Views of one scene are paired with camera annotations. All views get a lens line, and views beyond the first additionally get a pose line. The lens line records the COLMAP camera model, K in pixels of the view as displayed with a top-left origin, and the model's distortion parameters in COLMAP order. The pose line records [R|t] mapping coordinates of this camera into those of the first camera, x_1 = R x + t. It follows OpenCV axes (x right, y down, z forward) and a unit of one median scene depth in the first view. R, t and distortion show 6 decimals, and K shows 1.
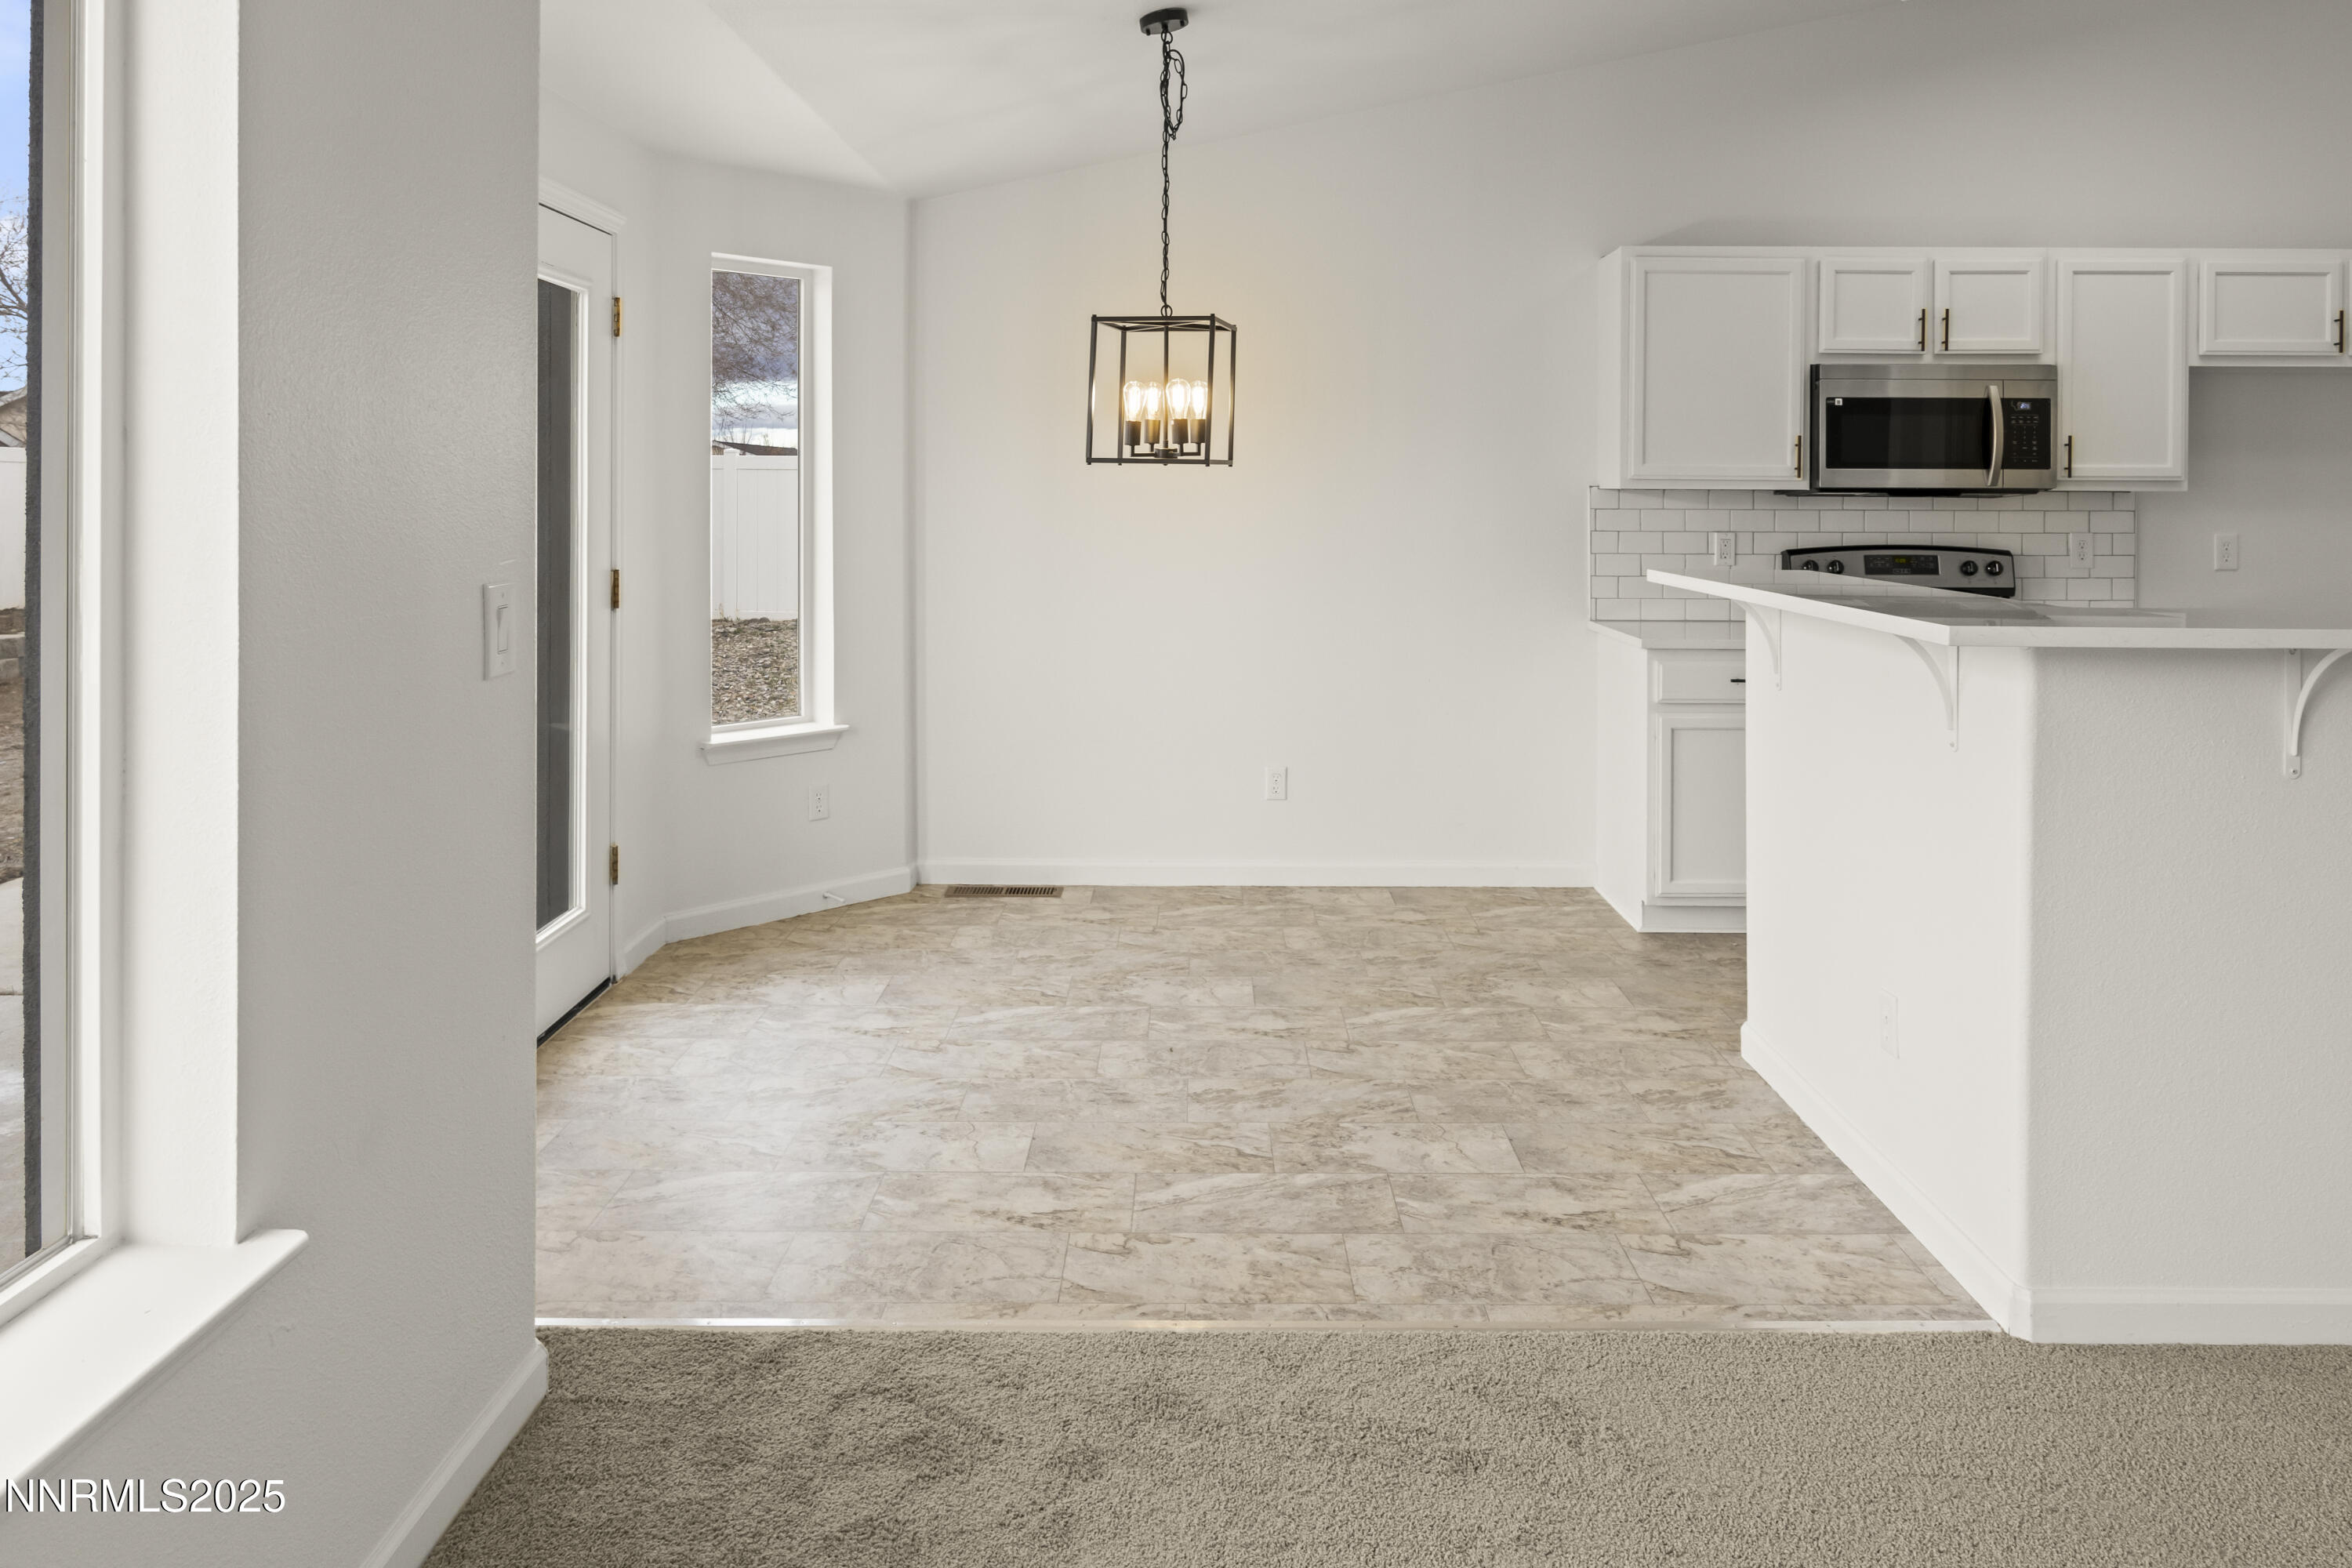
lens RADIAL K [[1482.4, 0, 1159.2], [0, 1482.4, 484.0], [0, 0, 1]] dist [-0.002216, 0.003076]
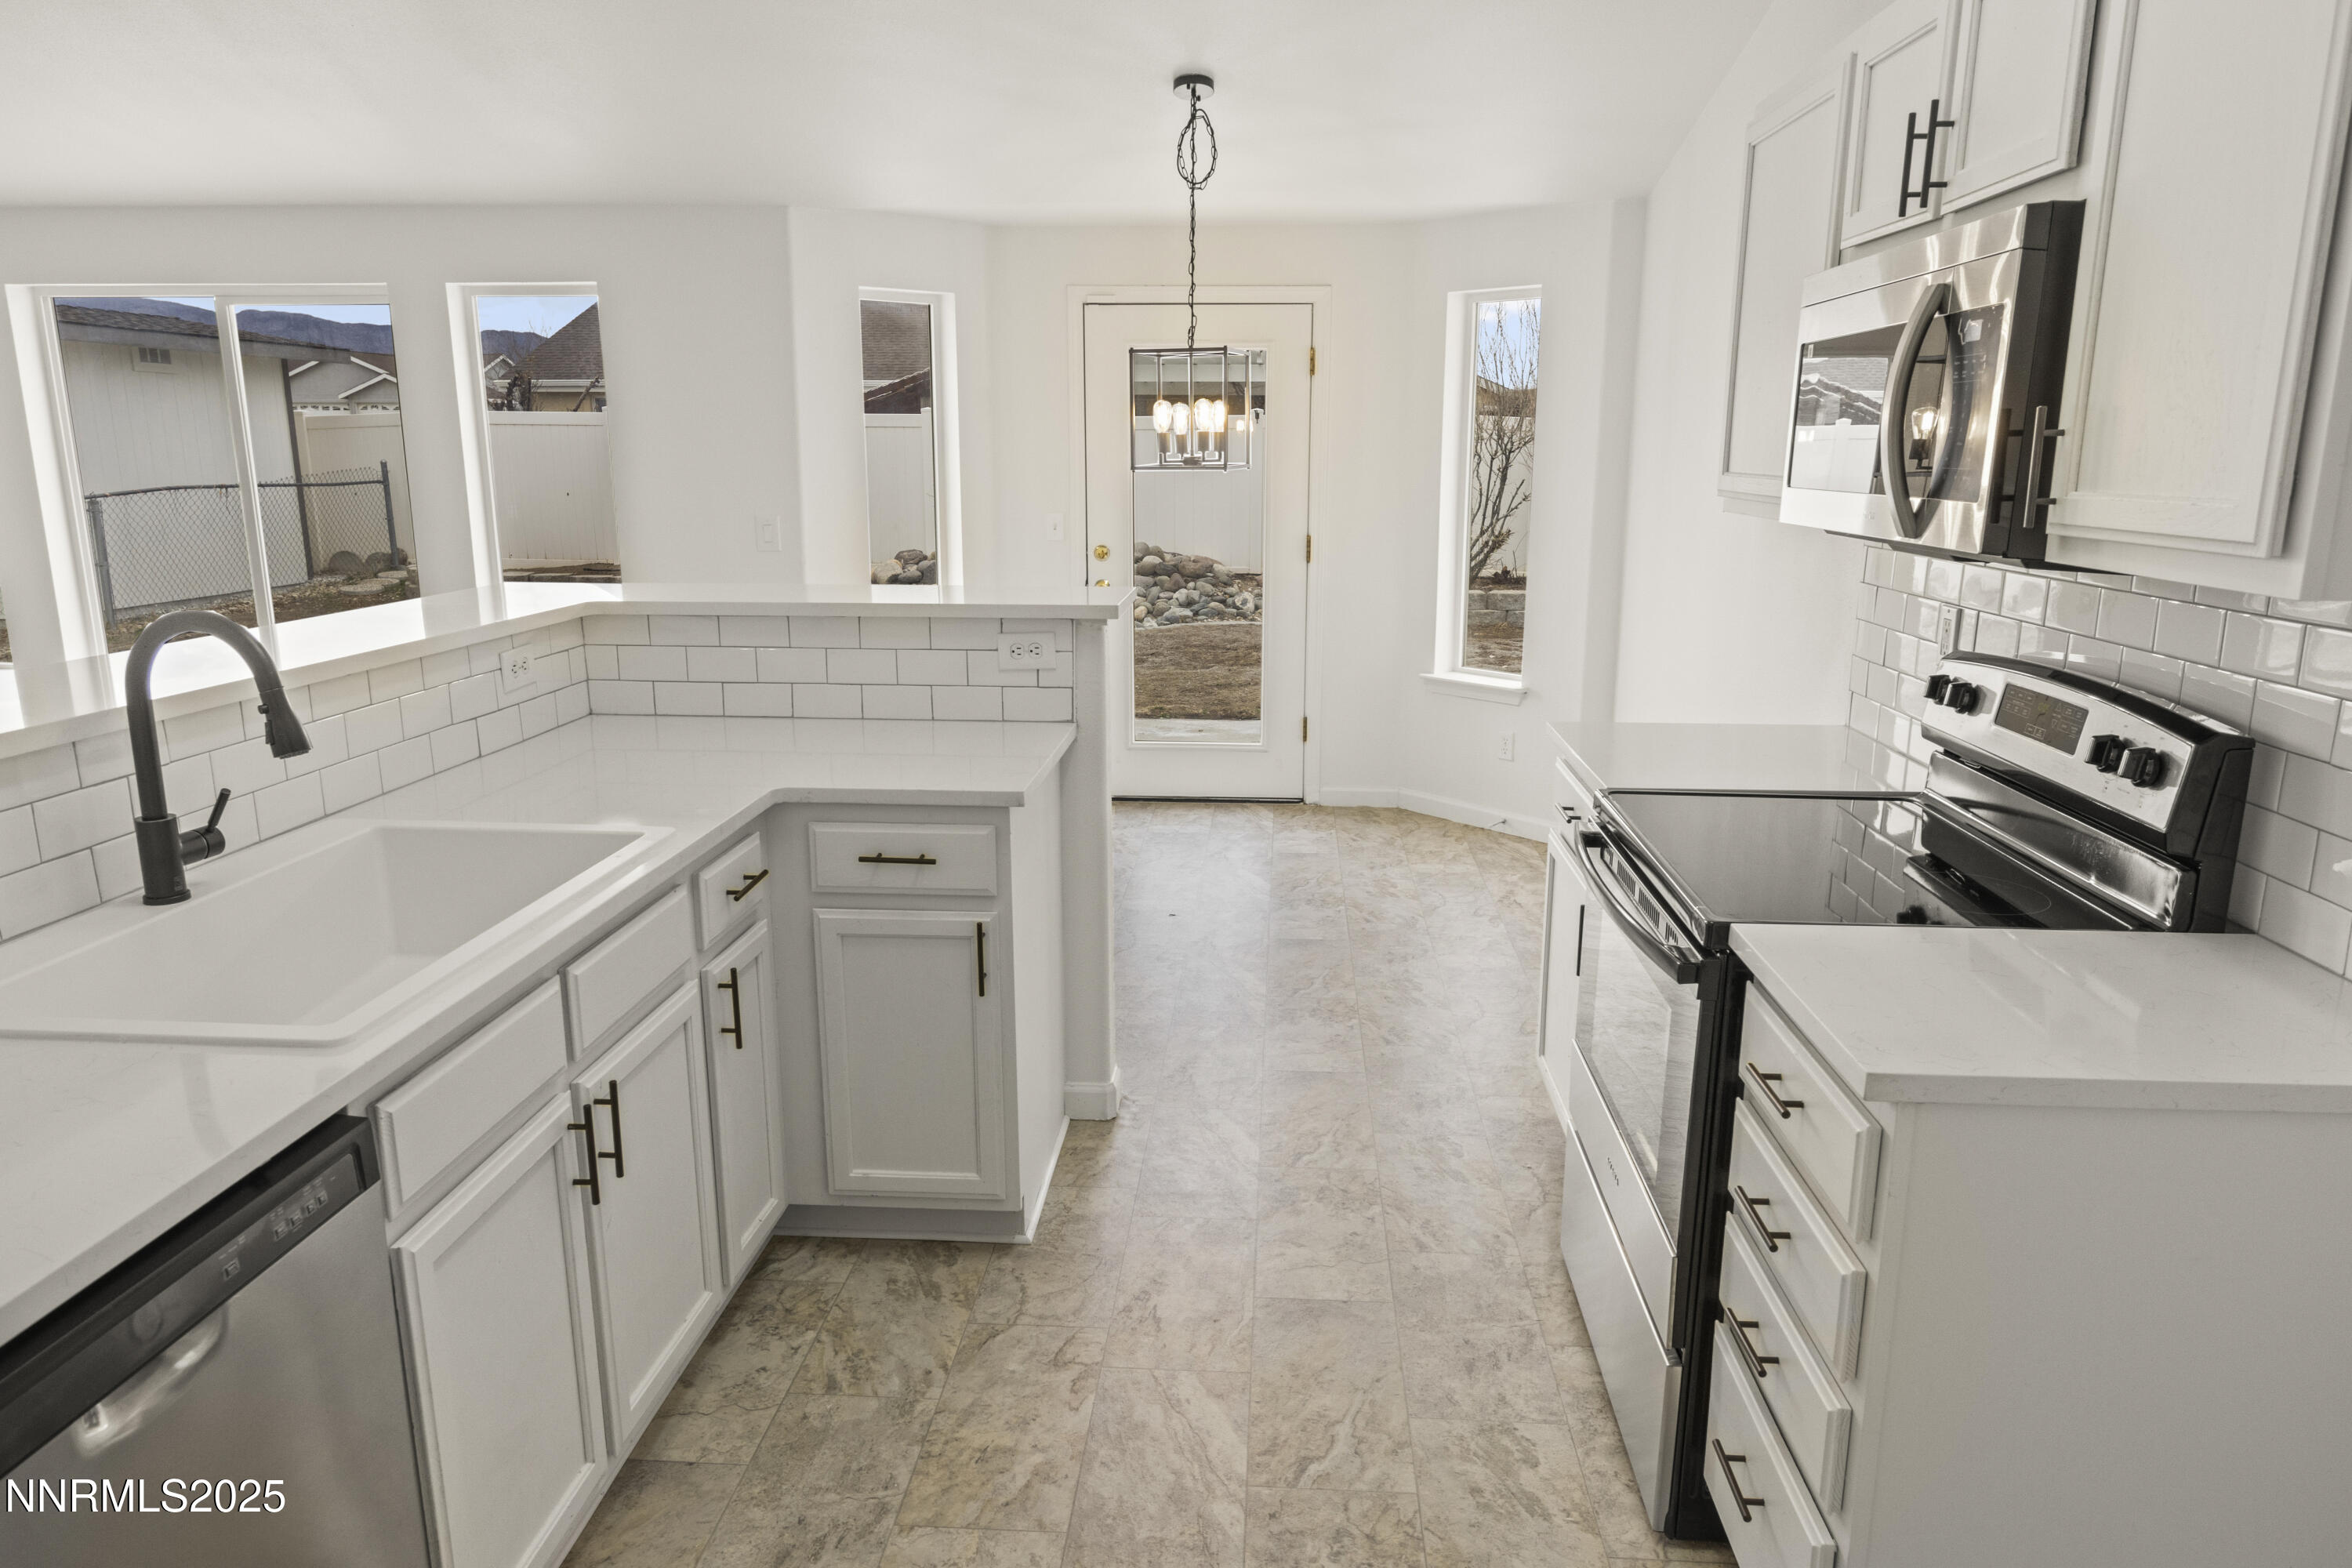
lens RADIAL K [[1482.4, 0, 1198.0], [0, 1482.4, 775.4], [0, 0, 1]] dist [-0.002216, 0.003076]
pose [[-0.050037, 0.214486, -0.975444, 0.976619], [-0.000974, 0.976657, 0.214803, -0.022519], [0.998747, 0.011698, -0.048660, 0.805222]]
